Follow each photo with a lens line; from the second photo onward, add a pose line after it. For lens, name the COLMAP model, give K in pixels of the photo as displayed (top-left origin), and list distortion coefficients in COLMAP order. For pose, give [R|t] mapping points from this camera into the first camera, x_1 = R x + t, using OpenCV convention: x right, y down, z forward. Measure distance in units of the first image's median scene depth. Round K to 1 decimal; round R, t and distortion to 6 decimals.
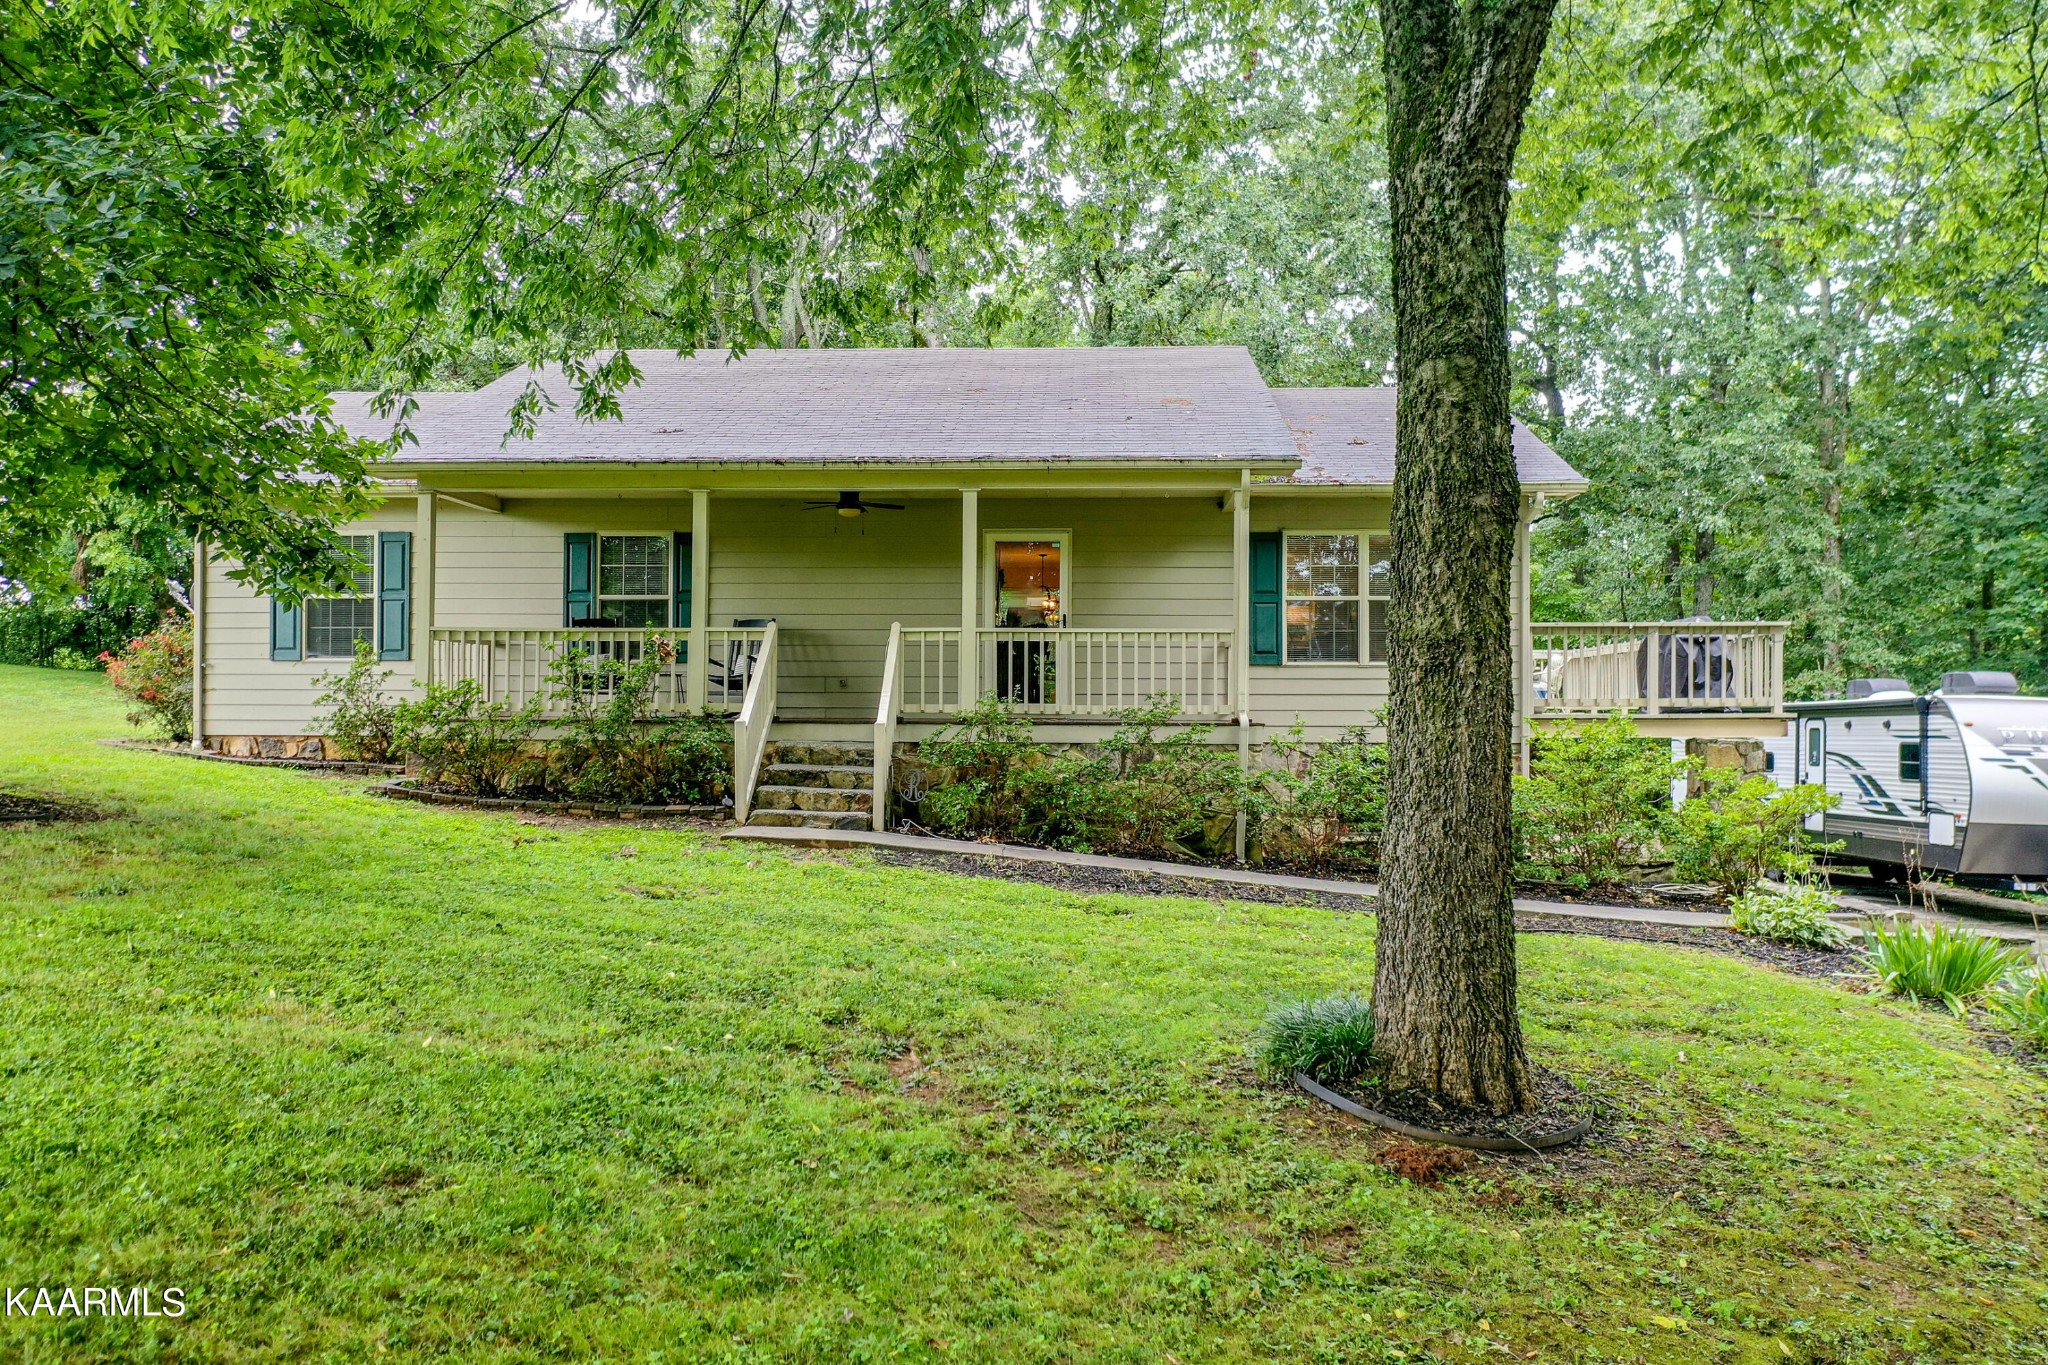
lens RADIAL K [[1602.3, 0, 1006.8], [0, 1602.3, 691.7], [0, 0, 1]] dist [0.002425, 0.001342]
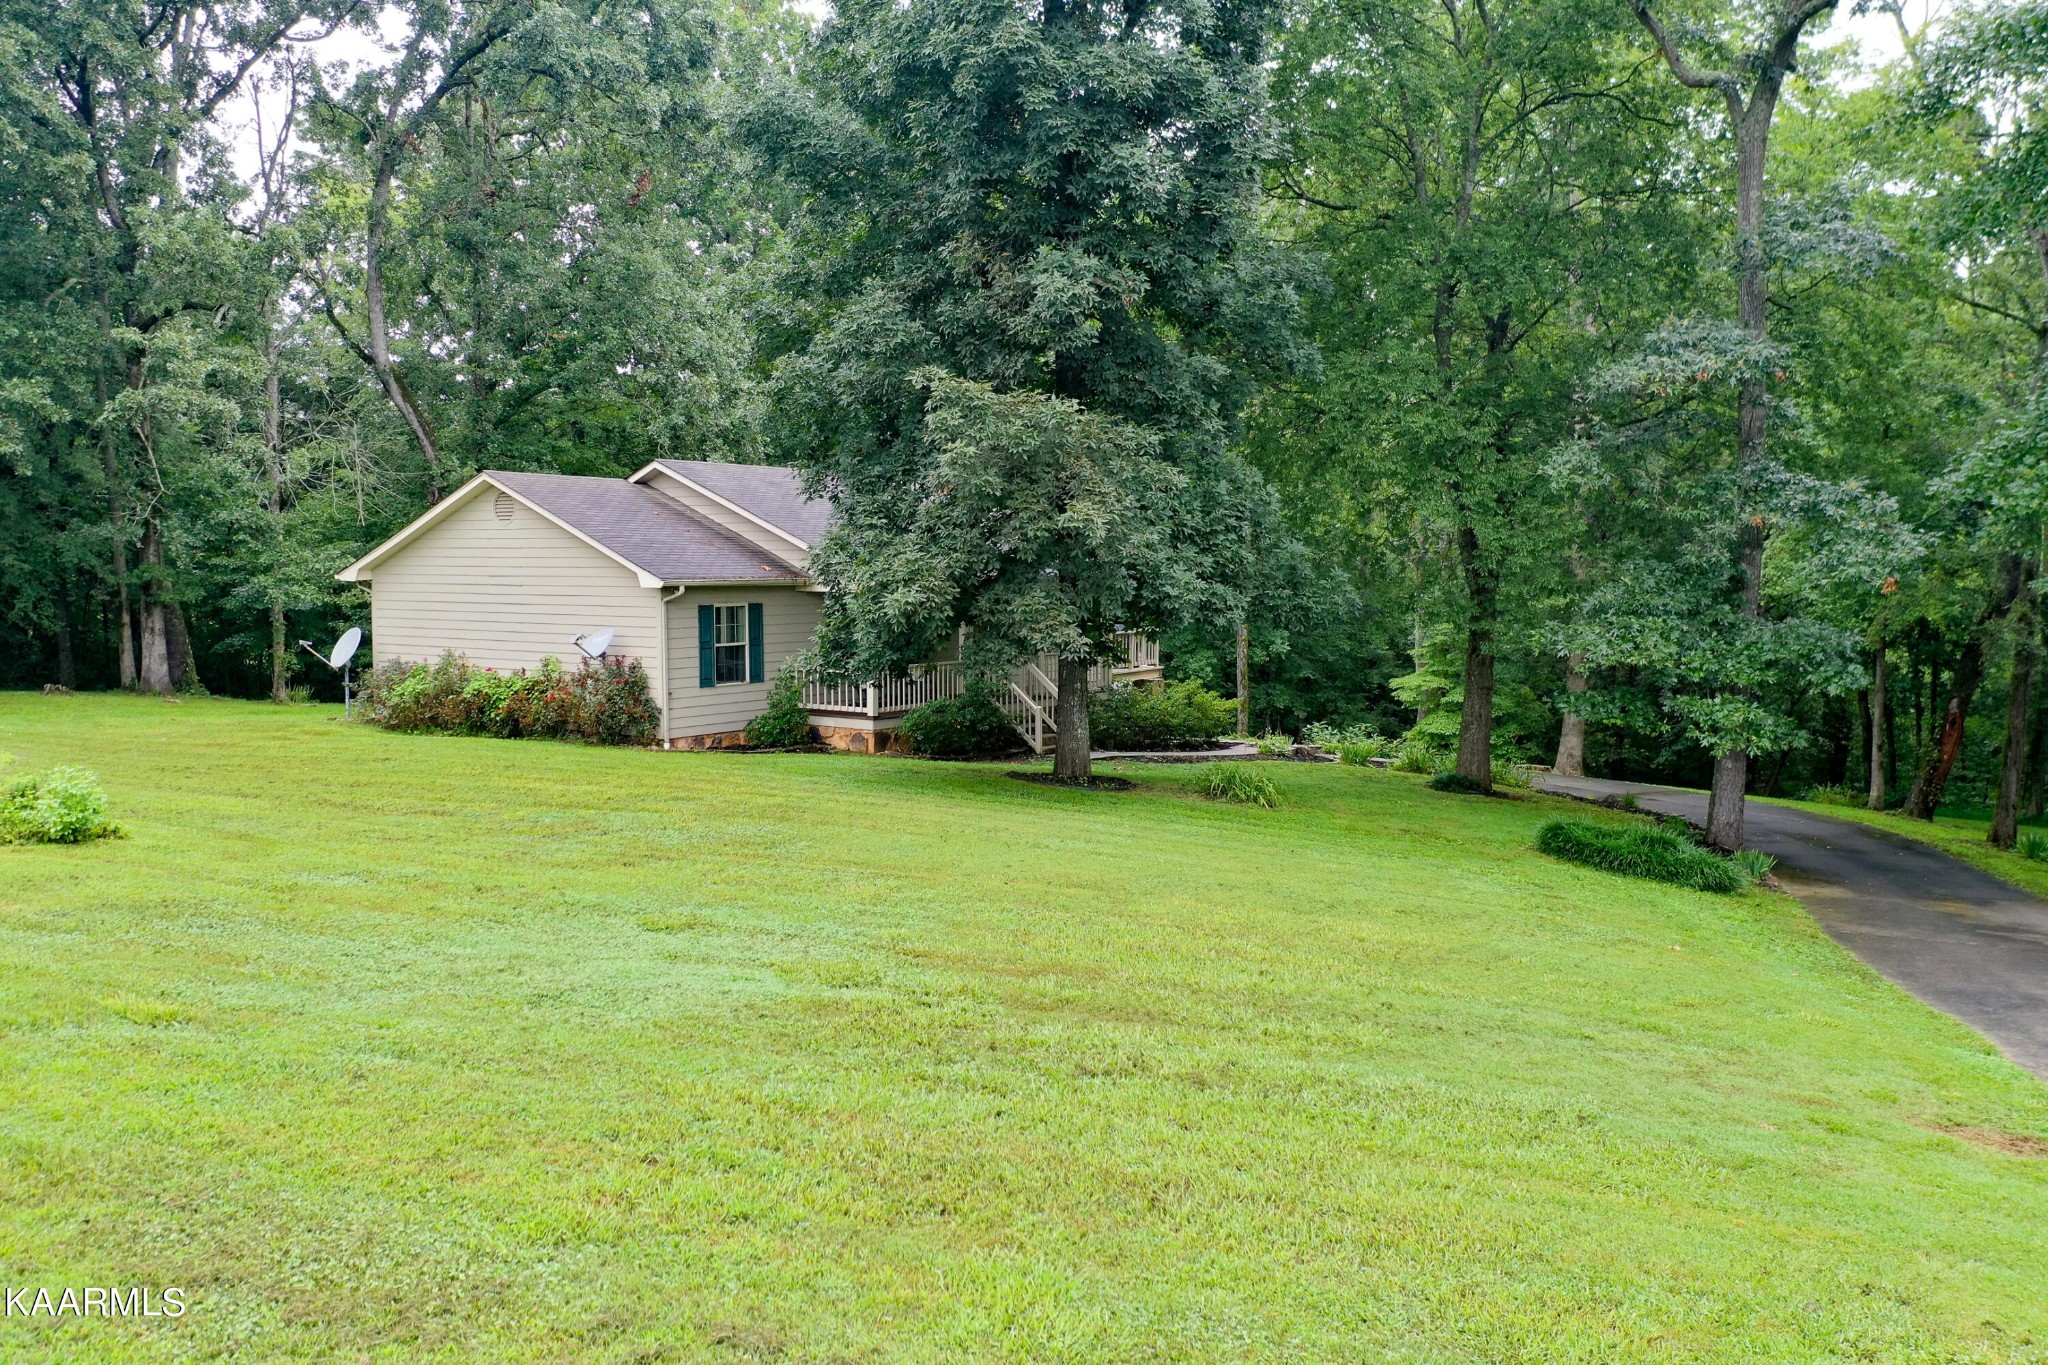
lens RADIAL K [[1602.3, 0, 1006.8], [0, 1602.3, 691.7], [0, 0, 1]] dist [0.002425, 0.001342]
pose [[0.523407, -0.072554, 0.848988, -1.687283], [-0.009105, 0.995835, 0.090716, -0.165355], [-0.852034, -0.055212, 0.520566, -0.066376]]
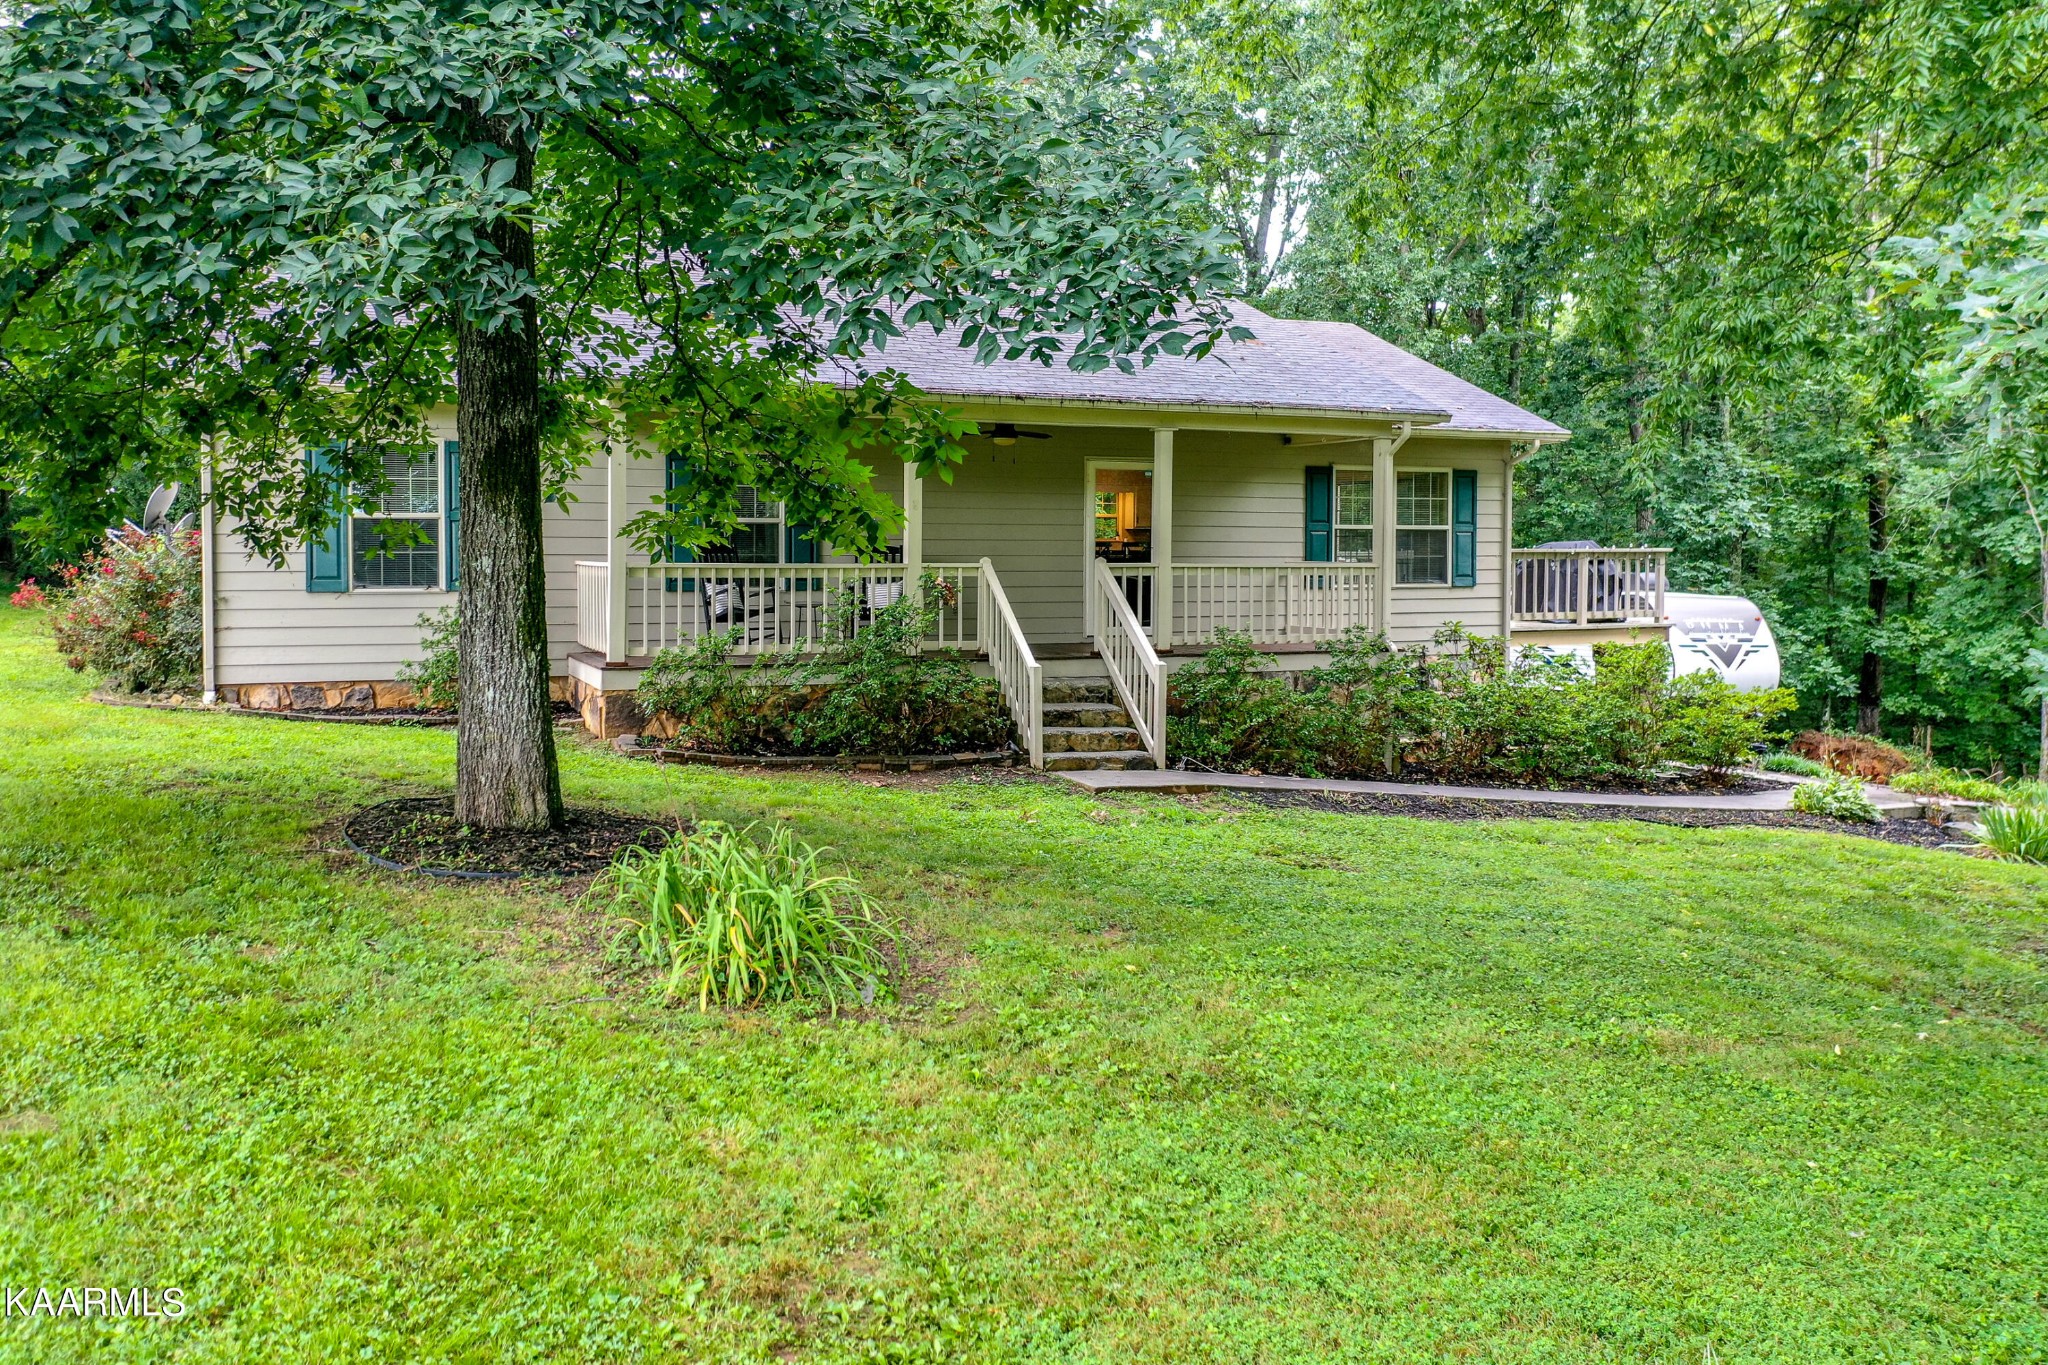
lens RADIAL K [[1626.1, 0, 984.1], [0, 1626.1, 615.6], [0, 0, 1]] dist [0.005705, 0.000907]
pose [[0.903343, -0.018490, 0.428520, -0.523237], [-0.002948, 0.998779, 0.049310, -0.051921], [-0.428909, -0.045807, 0.902186, 0.094258]]
